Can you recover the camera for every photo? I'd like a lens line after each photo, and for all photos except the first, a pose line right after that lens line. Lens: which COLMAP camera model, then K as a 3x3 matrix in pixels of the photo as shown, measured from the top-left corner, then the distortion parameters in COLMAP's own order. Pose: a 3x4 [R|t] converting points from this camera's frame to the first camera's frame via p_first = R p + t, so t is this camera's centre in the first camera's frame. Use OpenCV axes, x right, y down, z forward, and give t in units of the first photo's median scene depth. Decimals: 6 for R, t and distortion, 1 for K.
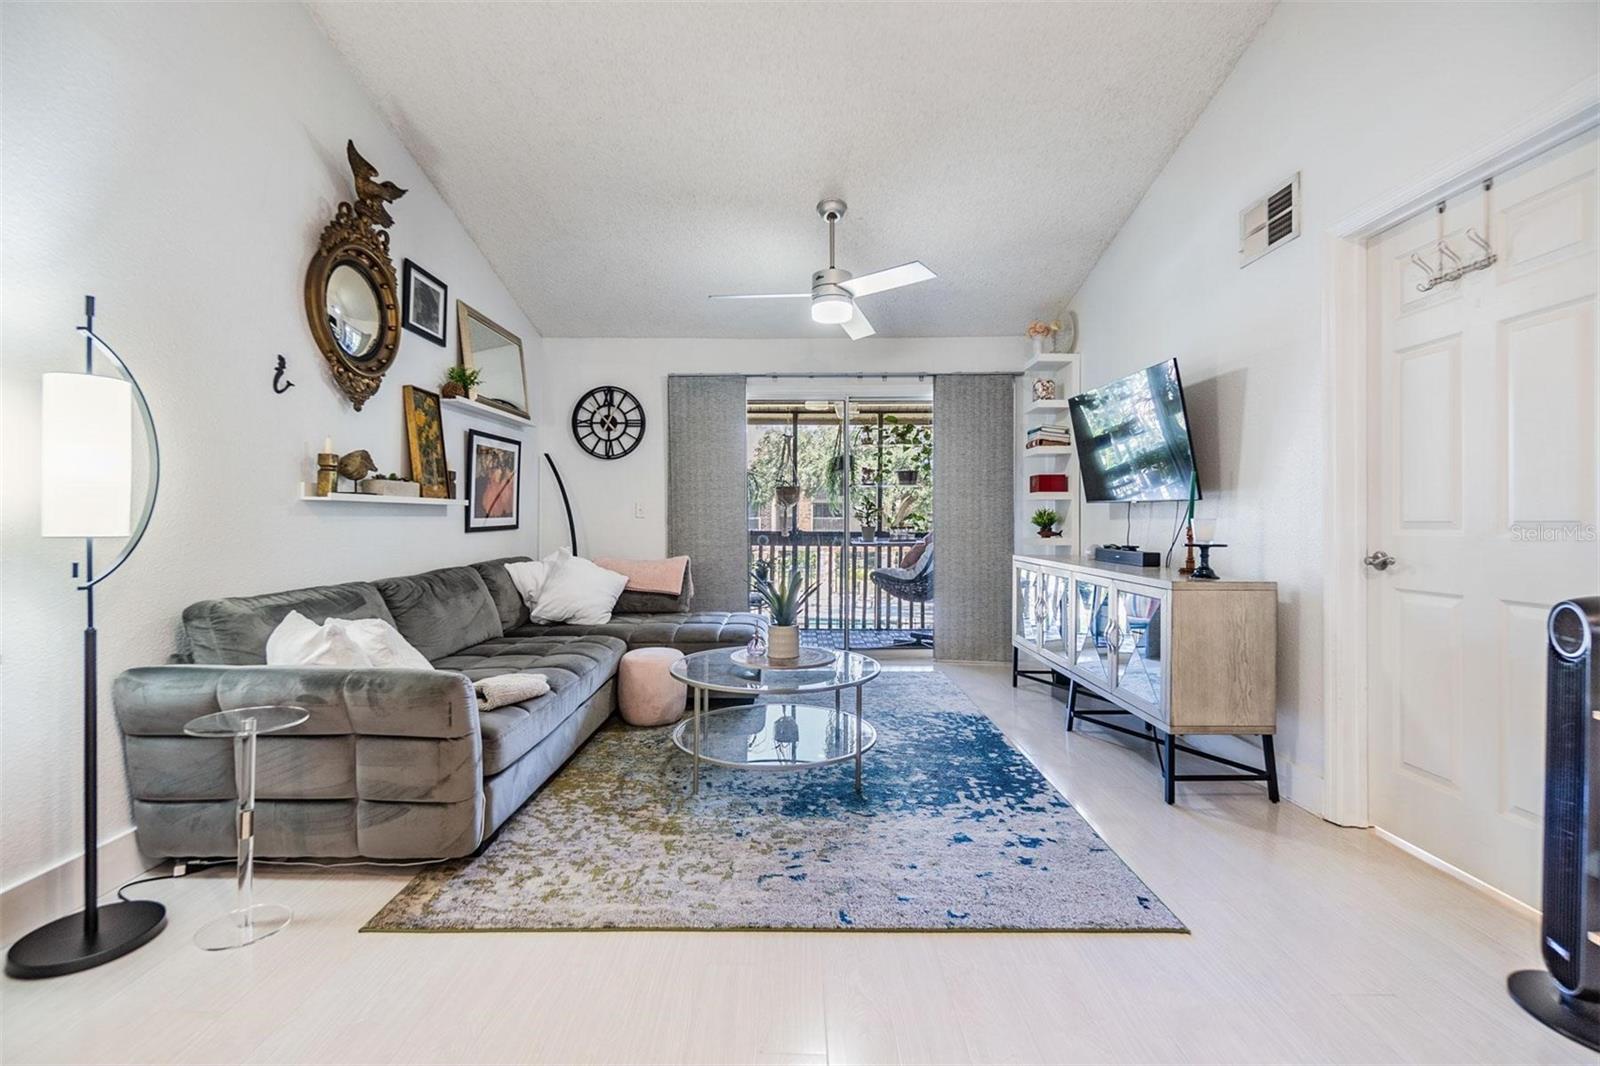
lens RADIAL K [[700.6, 0, 802.3], [0, 700.6, 523.1], [0, 0, 1]] dist [-0.002001, -0.000448]
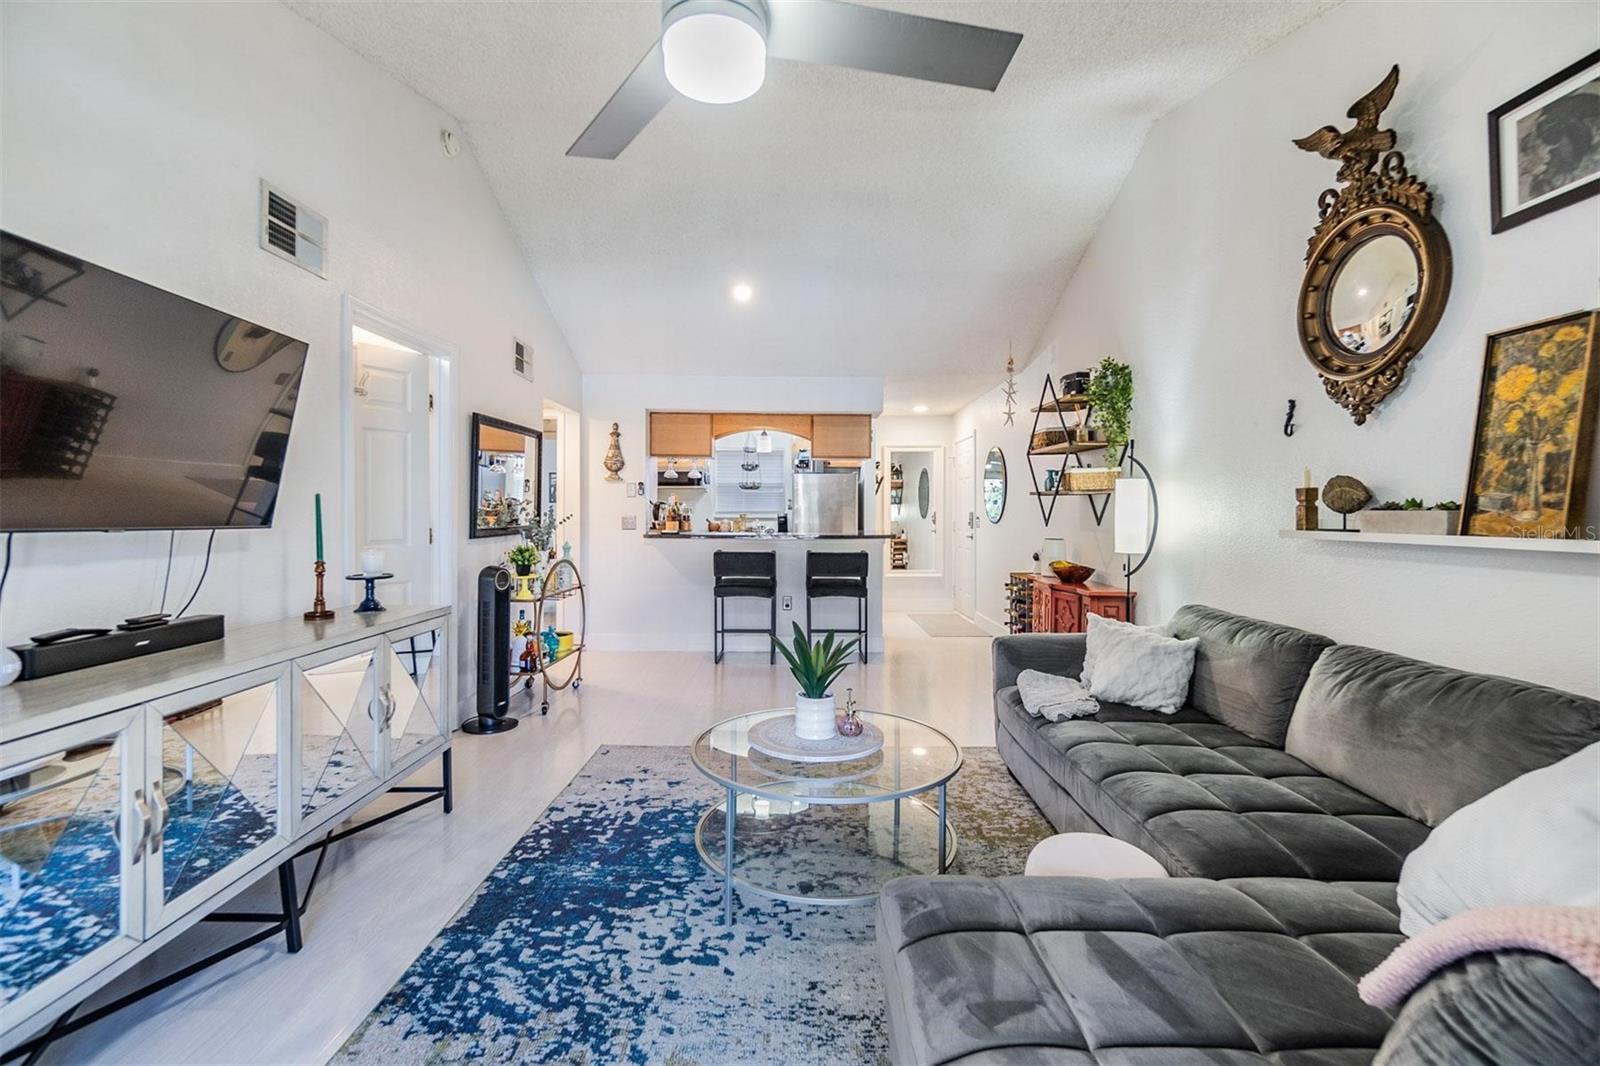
lens RADIAL K [[700.6, 0, 782.4], [0, 700.6, 521.9], [0, 0, 1]] dist [-0.002001, -0.000448]
pose [[-0.999452, -0.007587, 0.032210, -0.014183], [-0.006965, 0.999788, 0.019370, -0.056579], [-0.032350, 0.019135, -0.999293, 1.664761]]
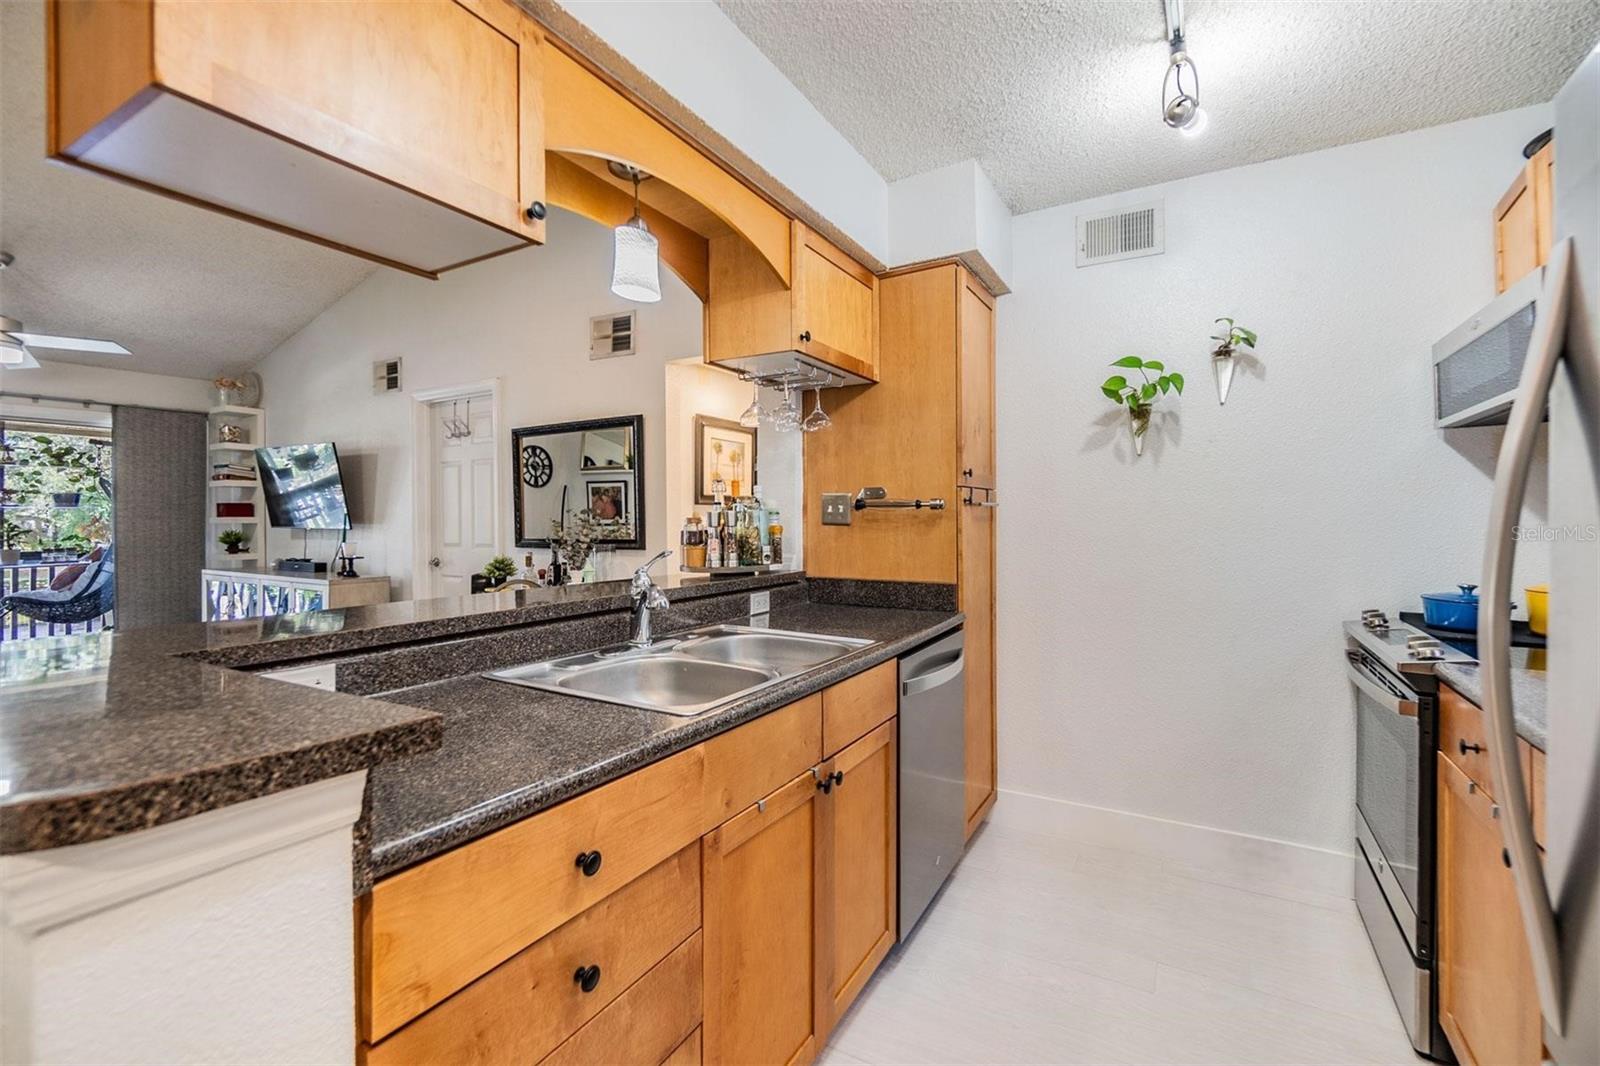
lens RADIAL K [[700.6, 0, 802.9], [0, 700.6, 524.5], [0, 0, 1]] dist [-0.002001, -0.000448]
pose [[0.512056, -0.005442, 0.858935, -0.289832], [0.005448, 0.999980, 0.003088, -0.043394], [-0.858935, 0.003098, 0.512076, -0.727211]]
